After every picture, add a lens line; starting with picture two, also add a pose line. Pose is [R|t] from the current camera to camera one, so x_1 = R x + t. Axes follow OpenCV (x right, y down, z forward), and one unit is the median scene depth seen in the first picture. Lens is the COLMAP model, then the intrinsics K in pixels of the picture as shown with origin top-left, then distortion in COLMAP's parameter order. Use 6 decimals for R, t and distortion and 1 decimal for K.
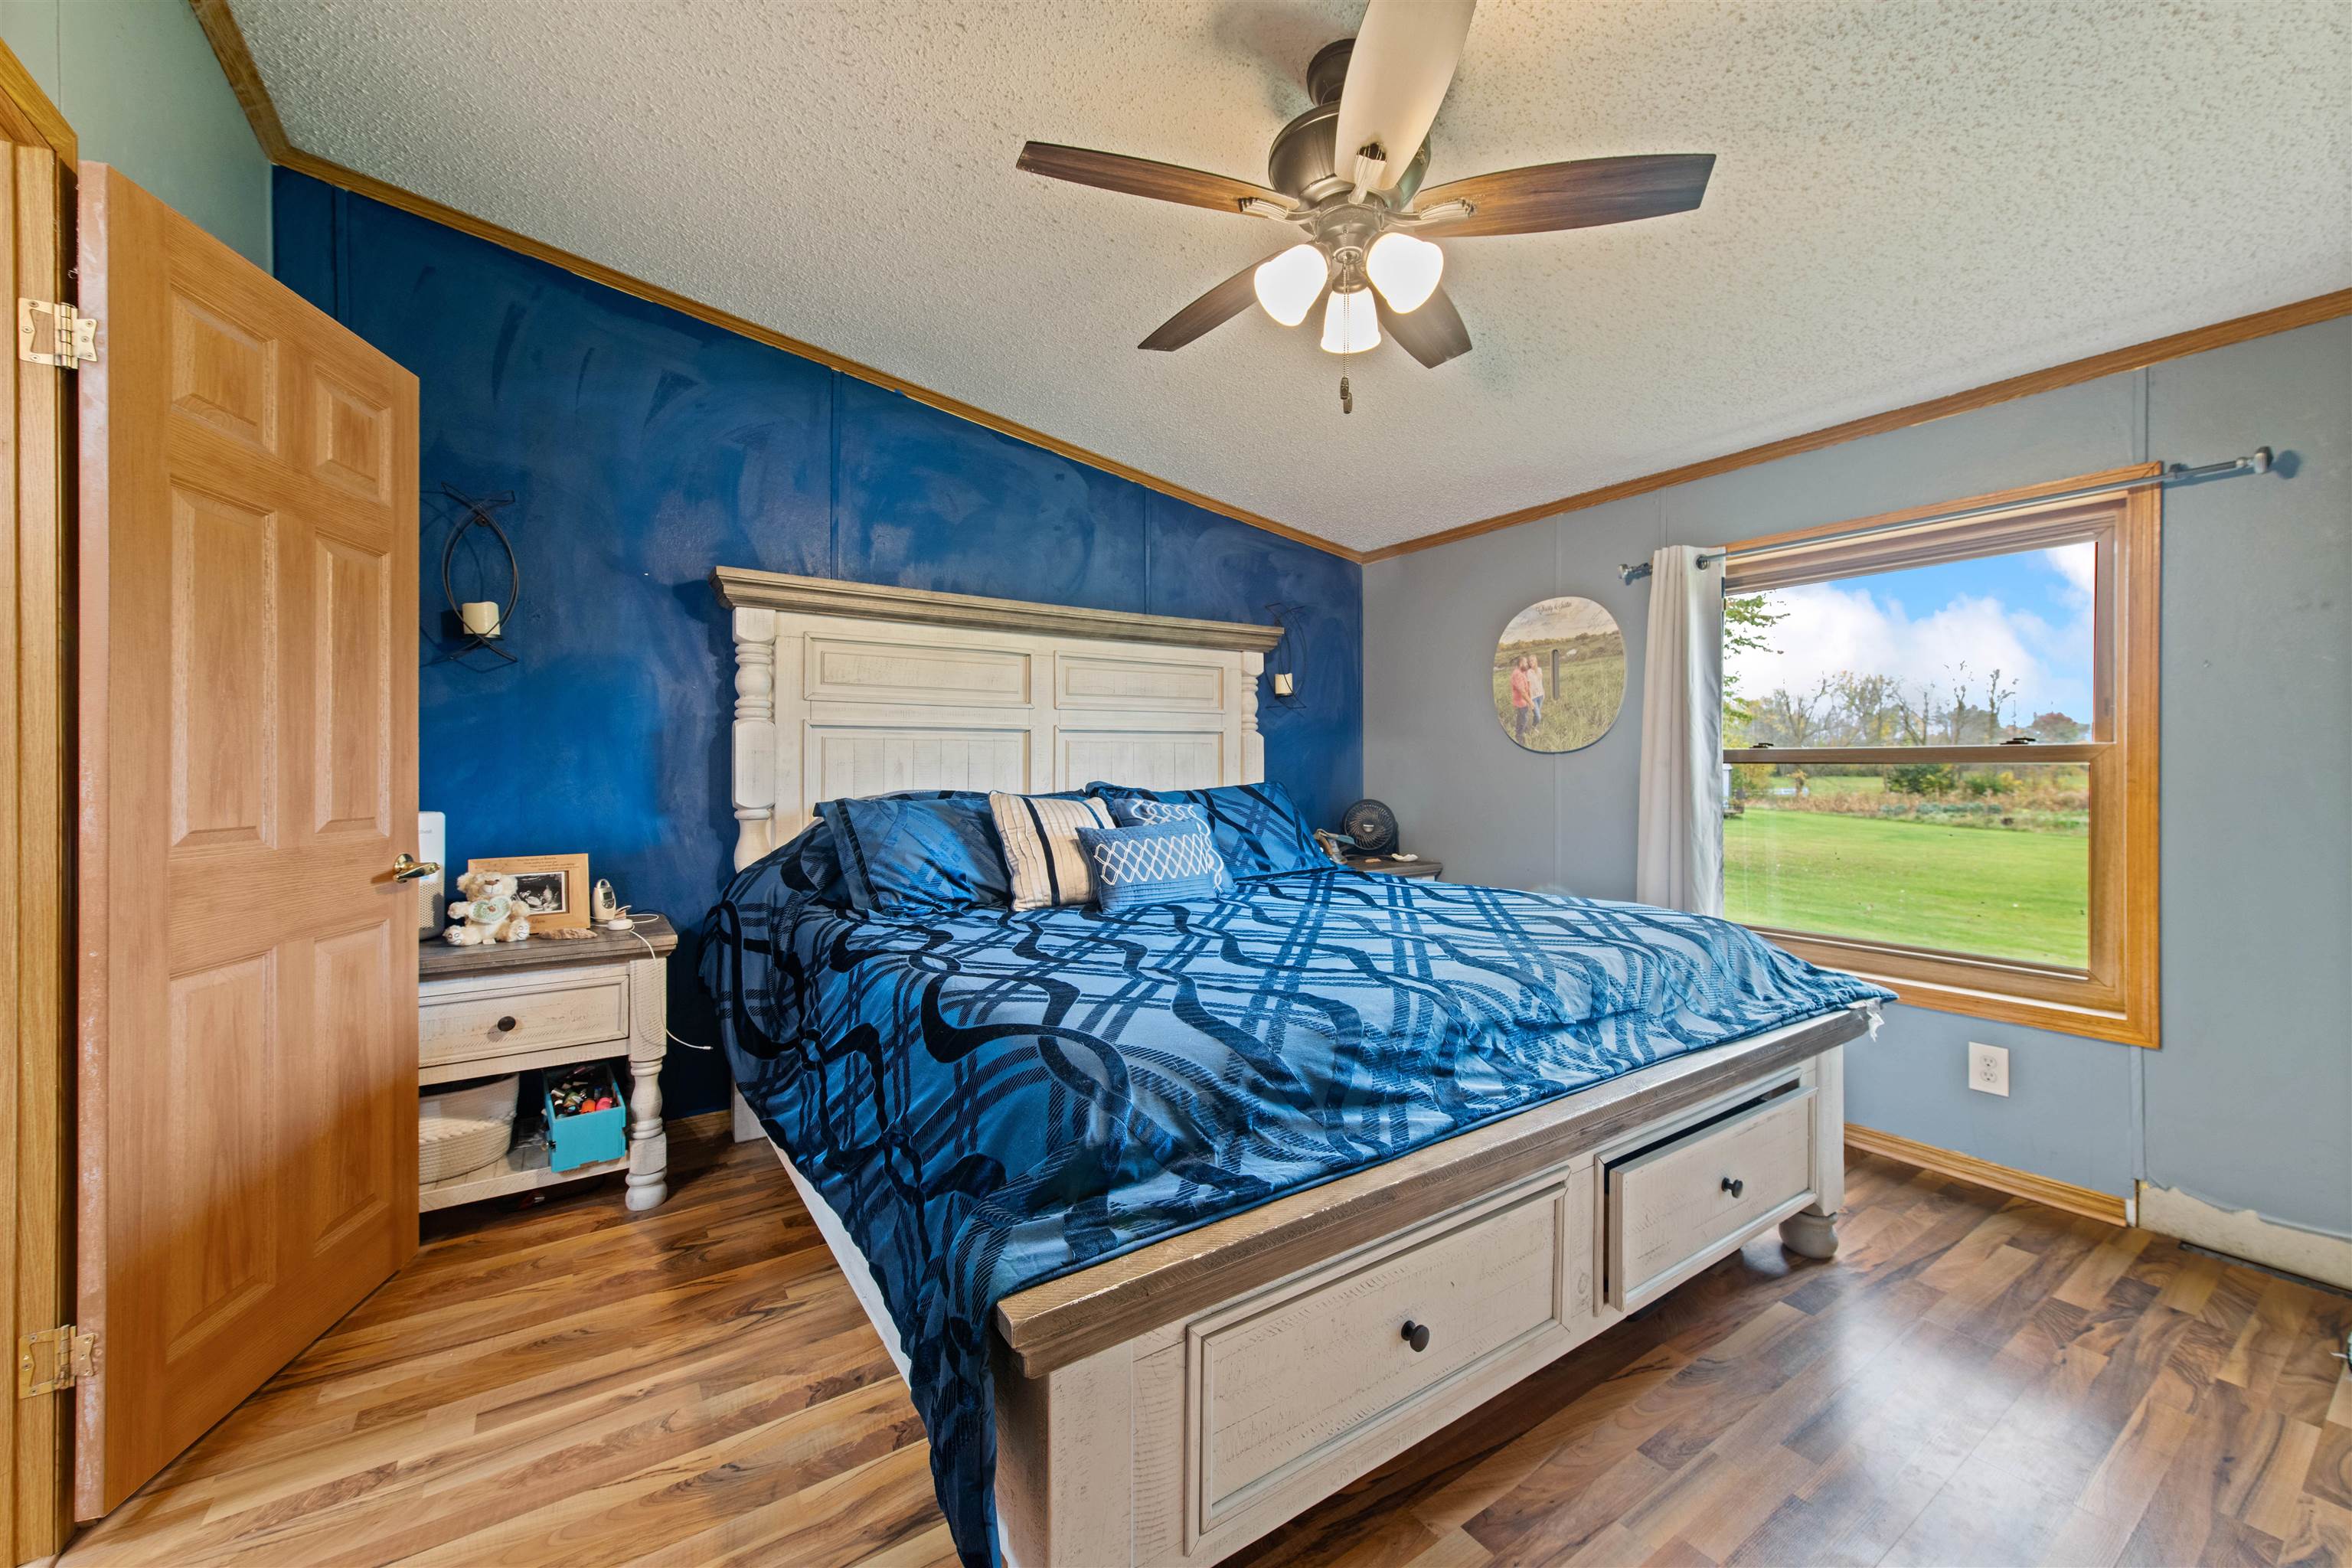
lens RADIAL K [[927.3, 0, 1227.1], [0, 927.3, 757.0], [0, 0, 1]] dist [0.004113, -0.001752]
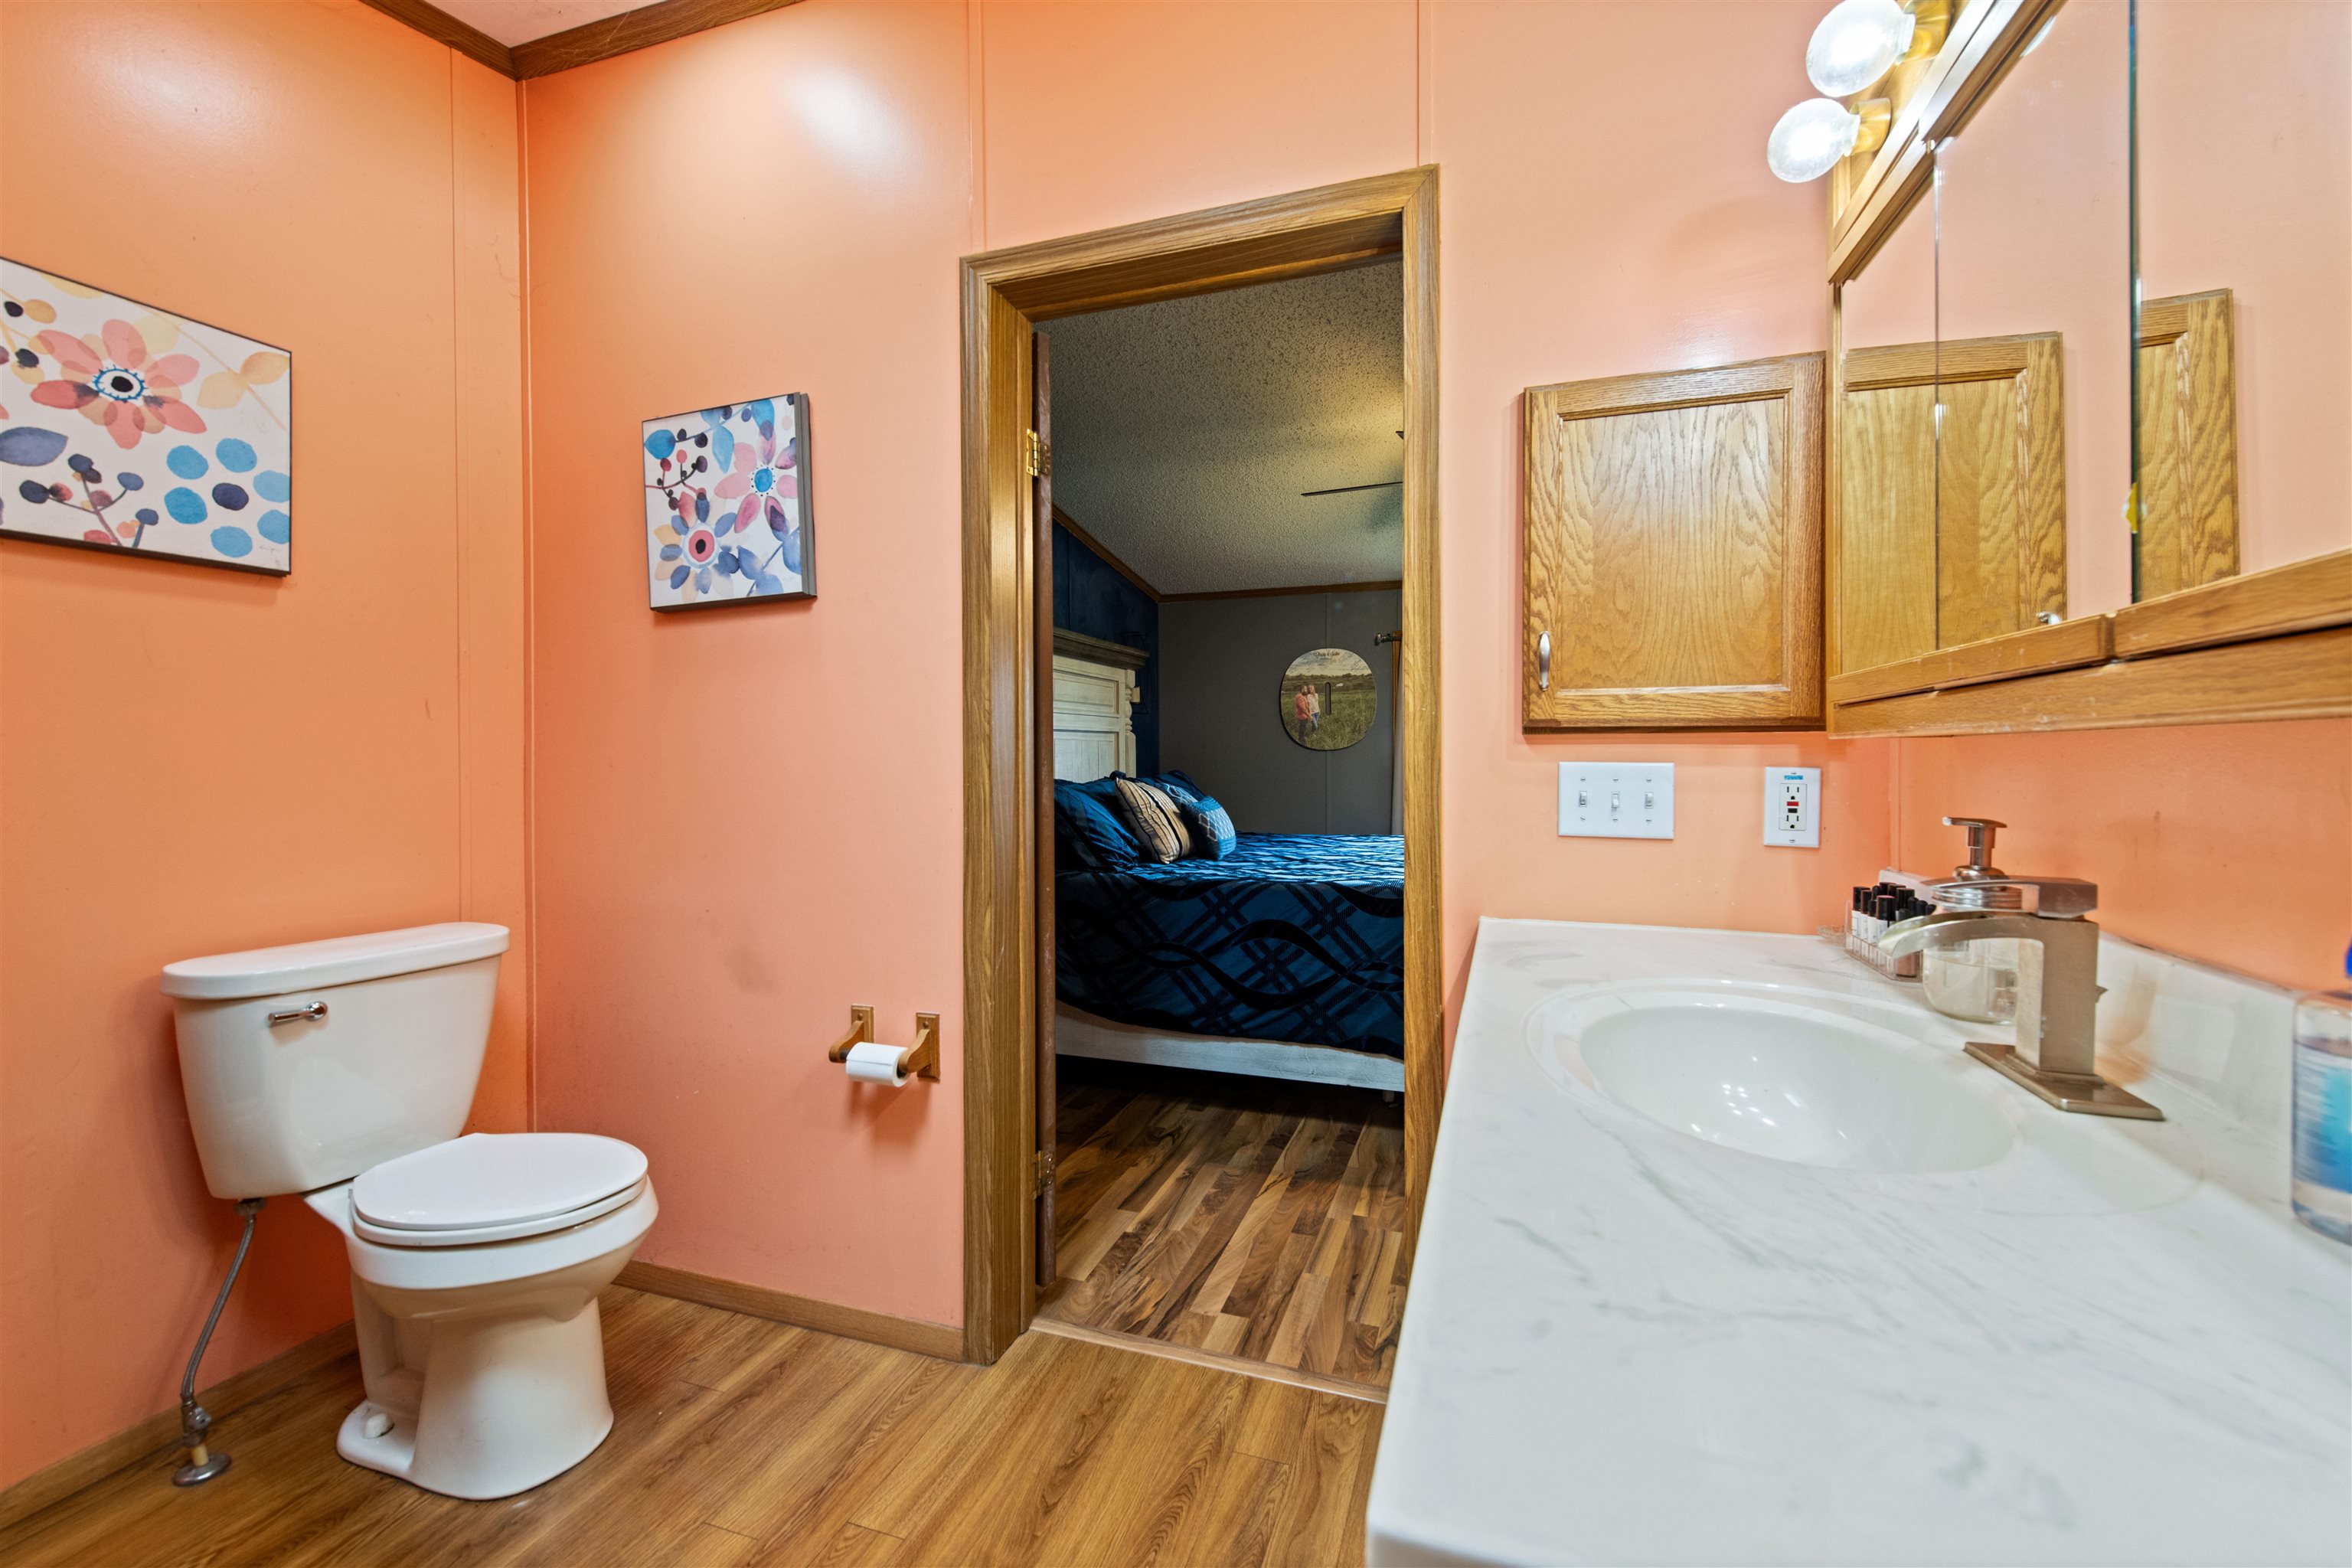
lens RADIAL K [[927.3, 0, 1225.6], [0, 927.3, 760.5], [0, 0, 1]] dist [0.004113, -0.001752]
pose [[0.793988, -0.000437, 0.607933, -0.716479], [-0.005516, 0.999953, 0.007923, 0.001141], [-0.607908, -0.009644, 0.793949, -0.108137]]
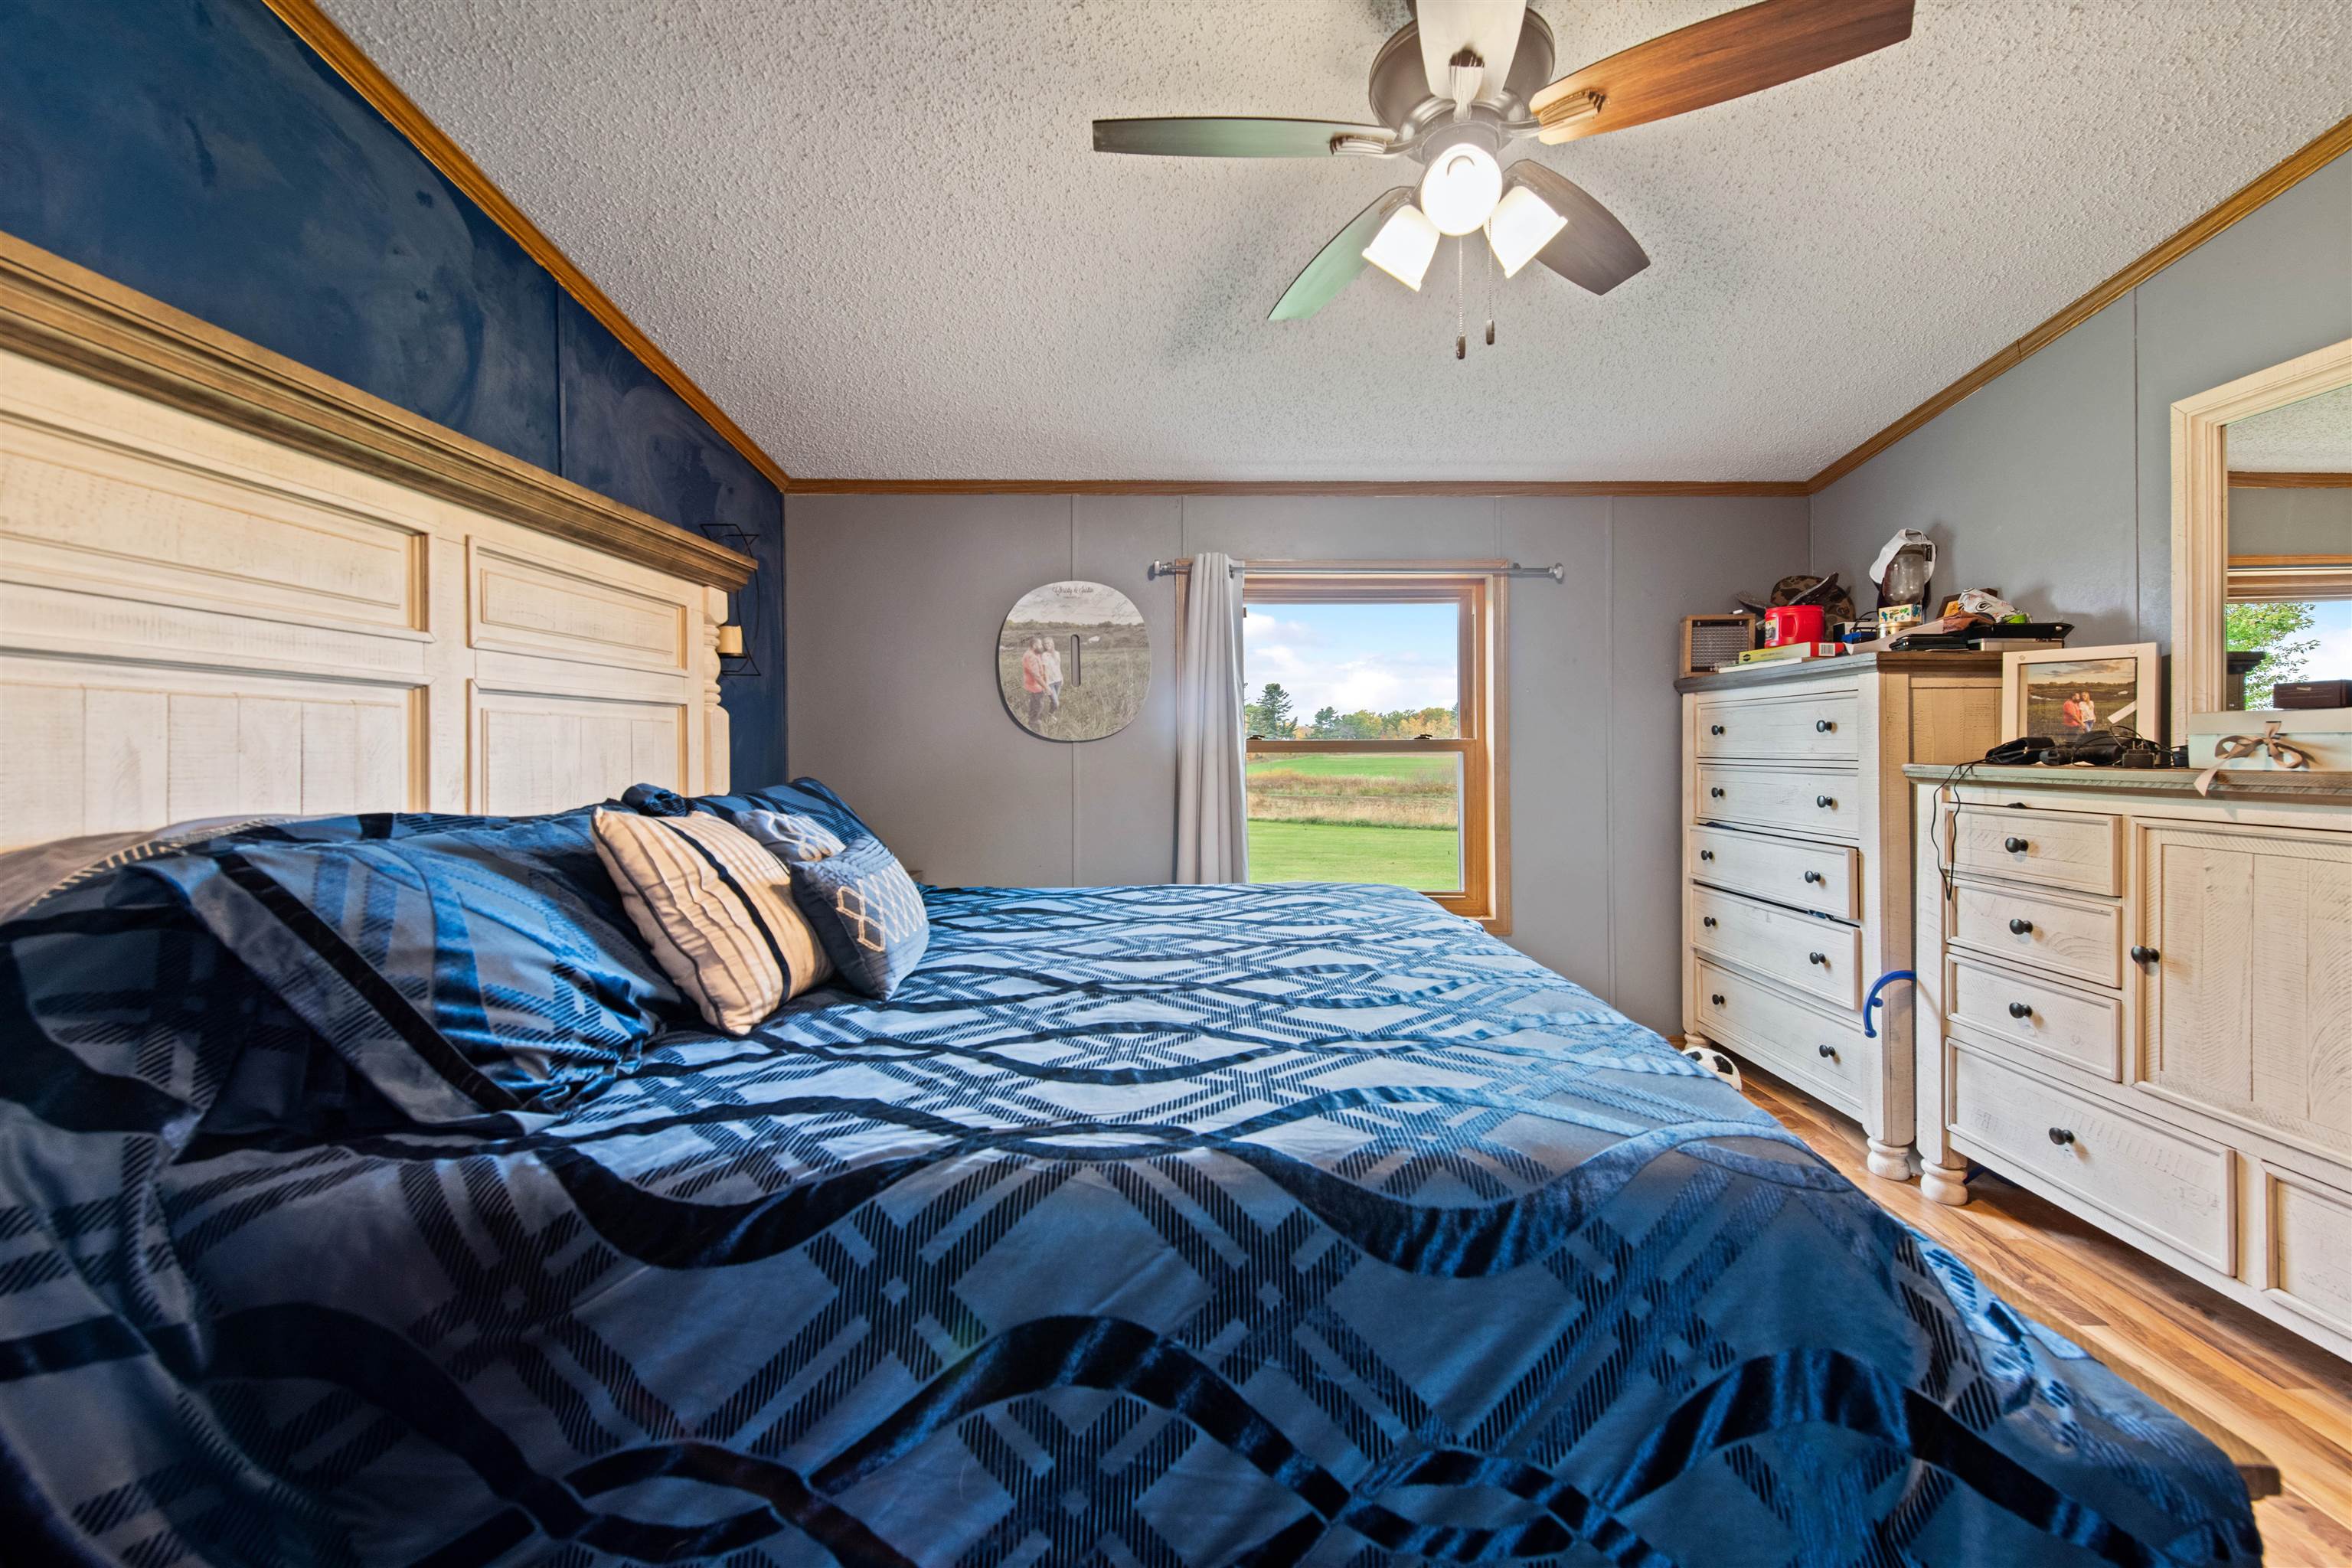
lens RADIAL K [[927.3, 0, 1215.2], [0, 927.3, 751.0], [0, 0, 1]] dist [0.004113, -0.001752]
pose [[0.560132, 0.002301, 0.828400, -0.367674], [-0.005904, 0.999982, 0.001214, 0.003111], [-0.828382, -0.005571, 0.560136, 0.347288]]
